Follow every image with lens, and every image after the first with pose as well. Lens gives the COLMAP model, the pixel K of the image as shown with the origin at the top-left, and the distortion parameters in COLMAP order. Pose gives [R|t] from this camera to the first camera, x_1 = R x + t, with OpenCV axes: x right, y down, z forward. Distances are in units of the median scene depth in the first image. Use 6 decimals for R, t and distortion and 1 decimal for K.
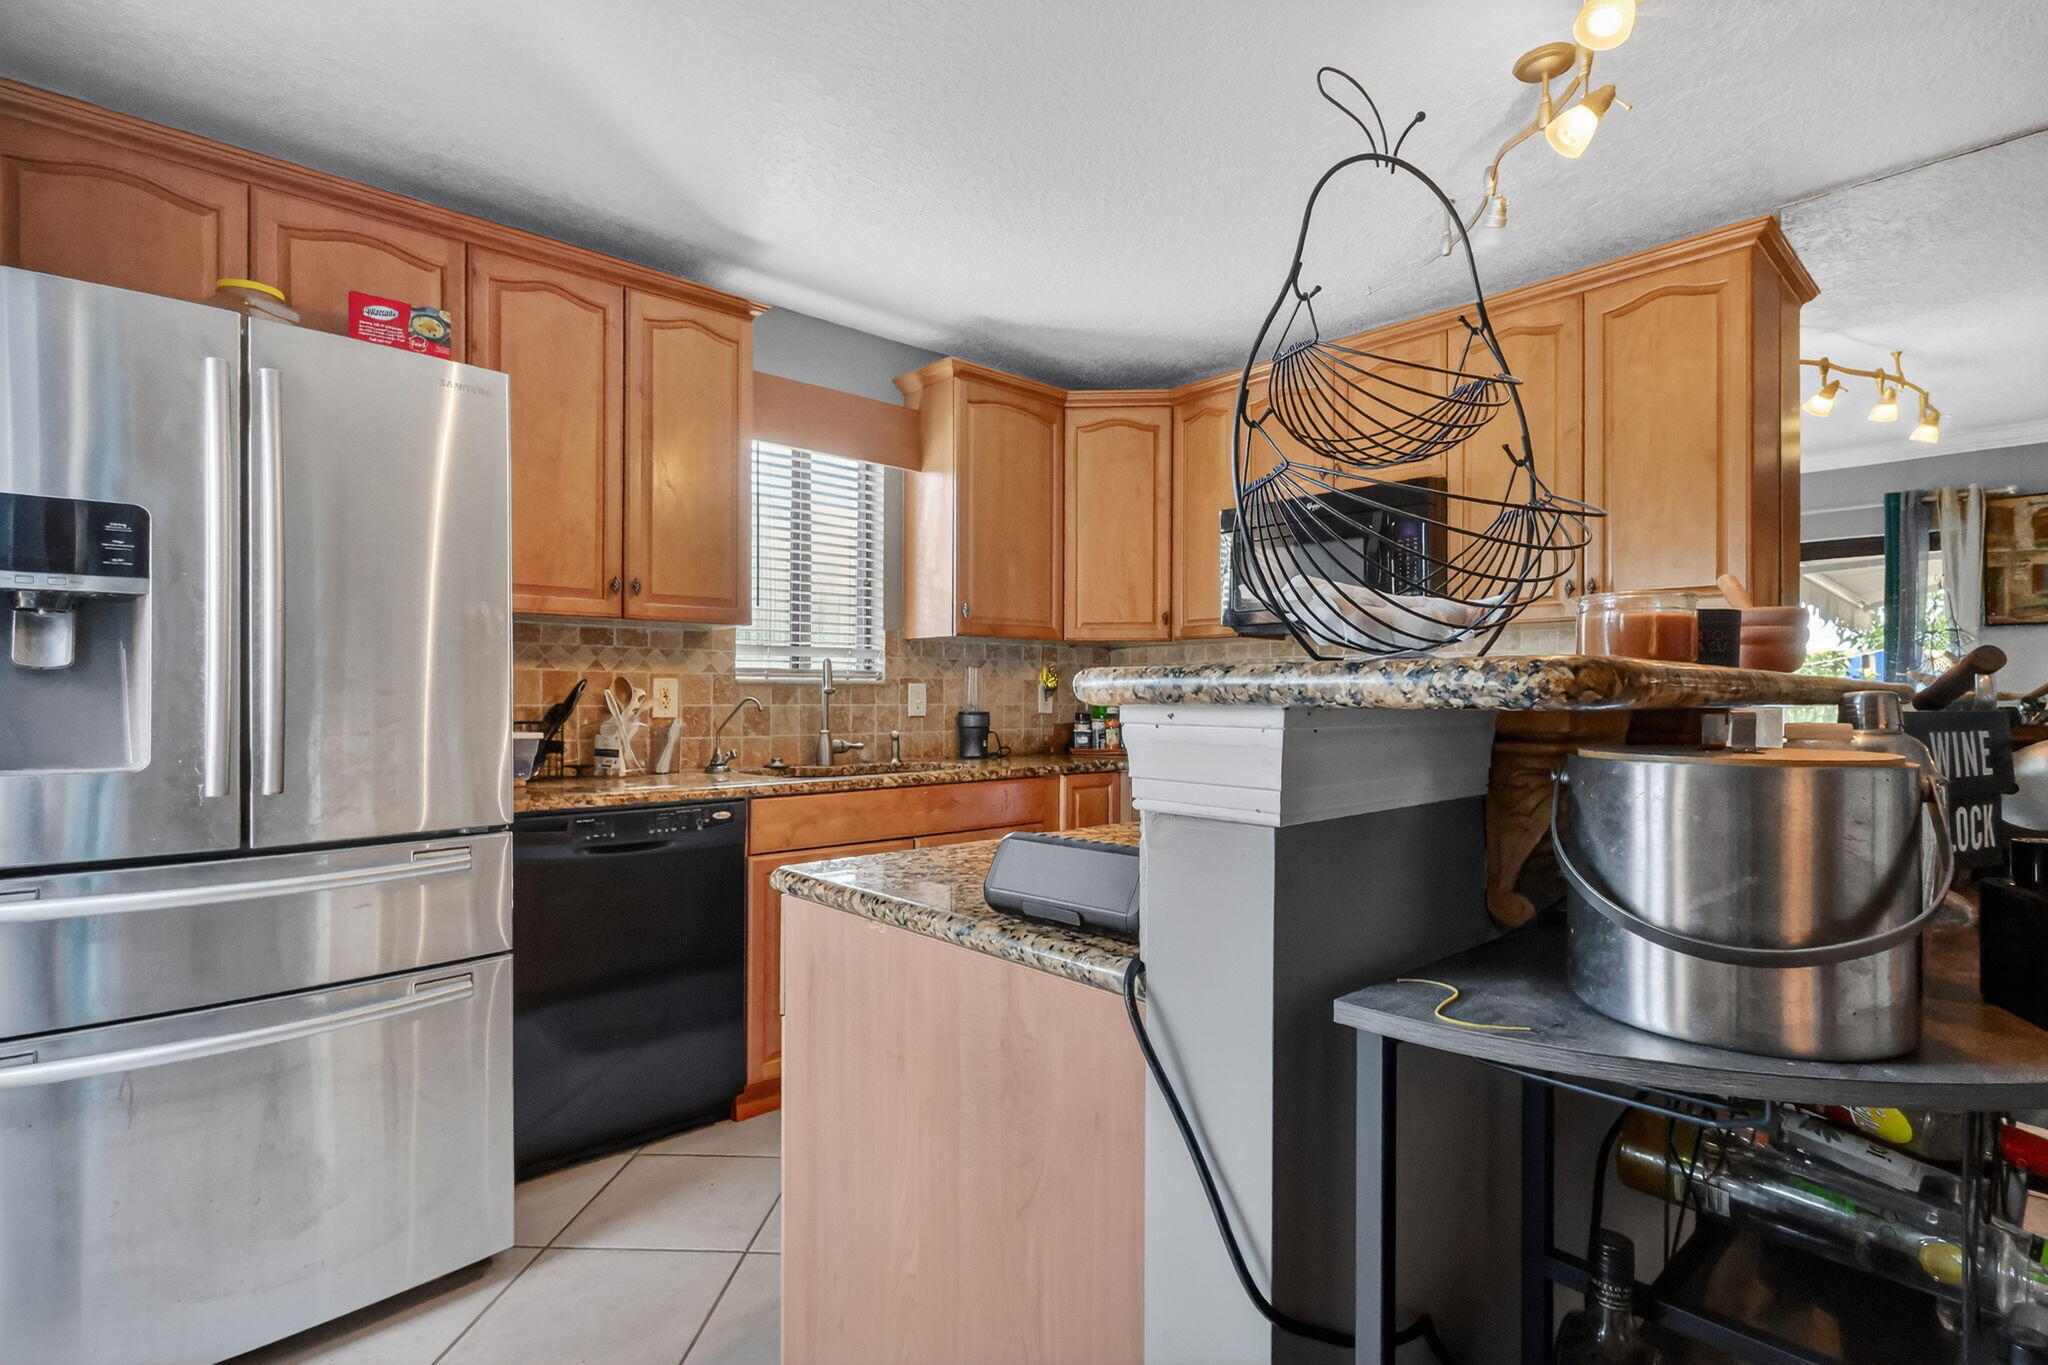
lens RADIAL K [[965.5, 0, 995.9], [0, 965.5, 691.0], [0, 0, 1]] dist [-0.001771, -0.000204]
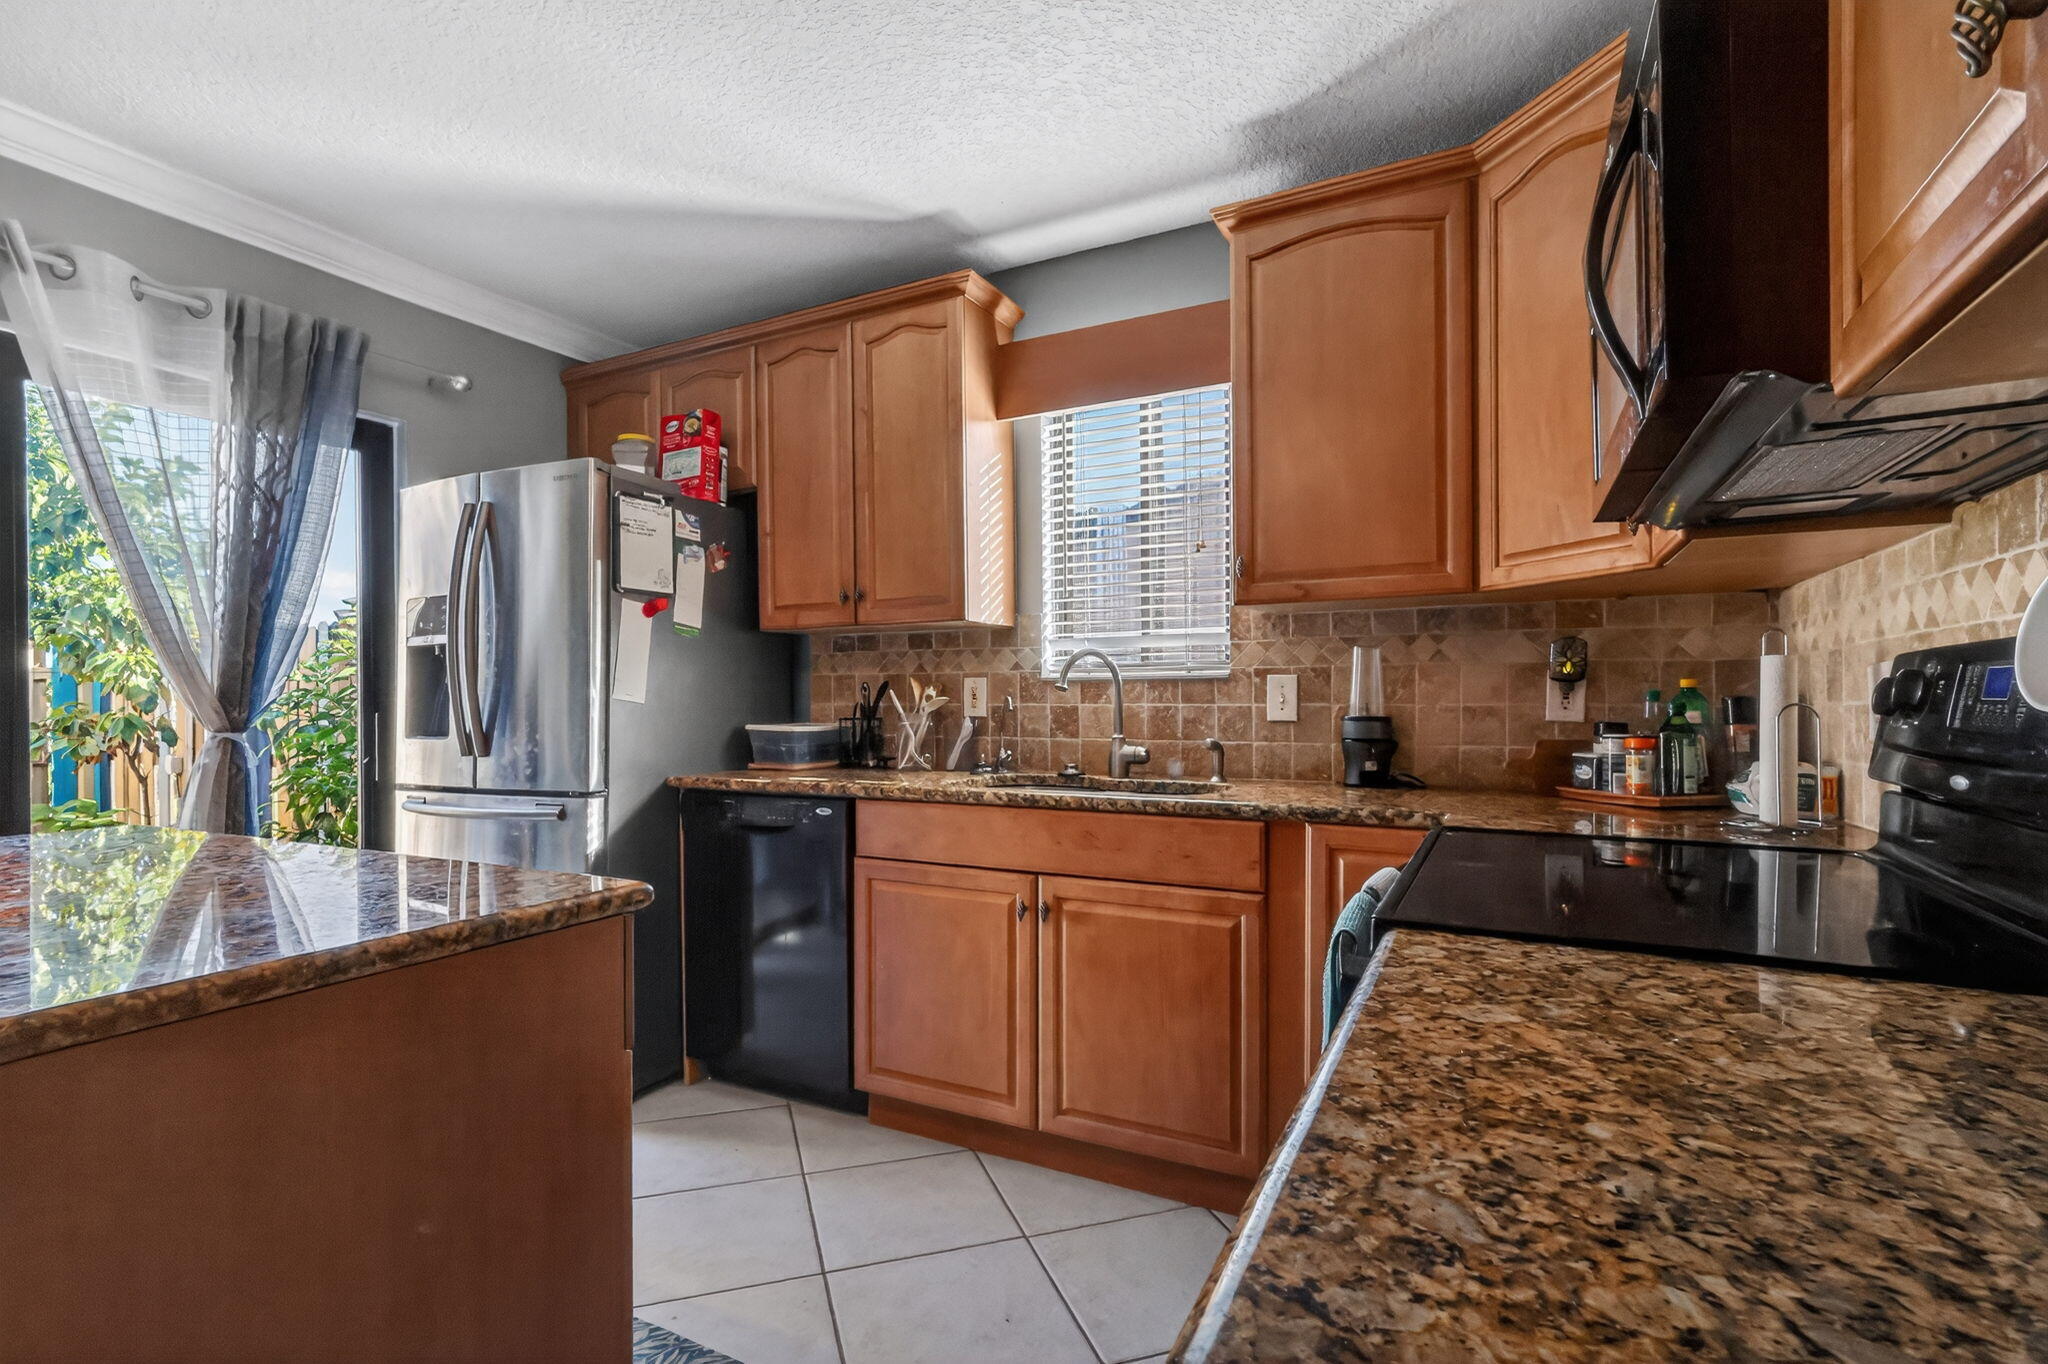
lens RADIAL K [[970.1, 0, 1021.5], [0, 970.1, 703.9], [0, 0, 1]] dist [0.005150, -0.000201]
pose [[0.366115, 0.003724, -0.930562, 0.583282], [0.012717, 0.999879, 0.009004, 0.005230], [0.930483, -0.015131, 0.366024, 0.631898]]
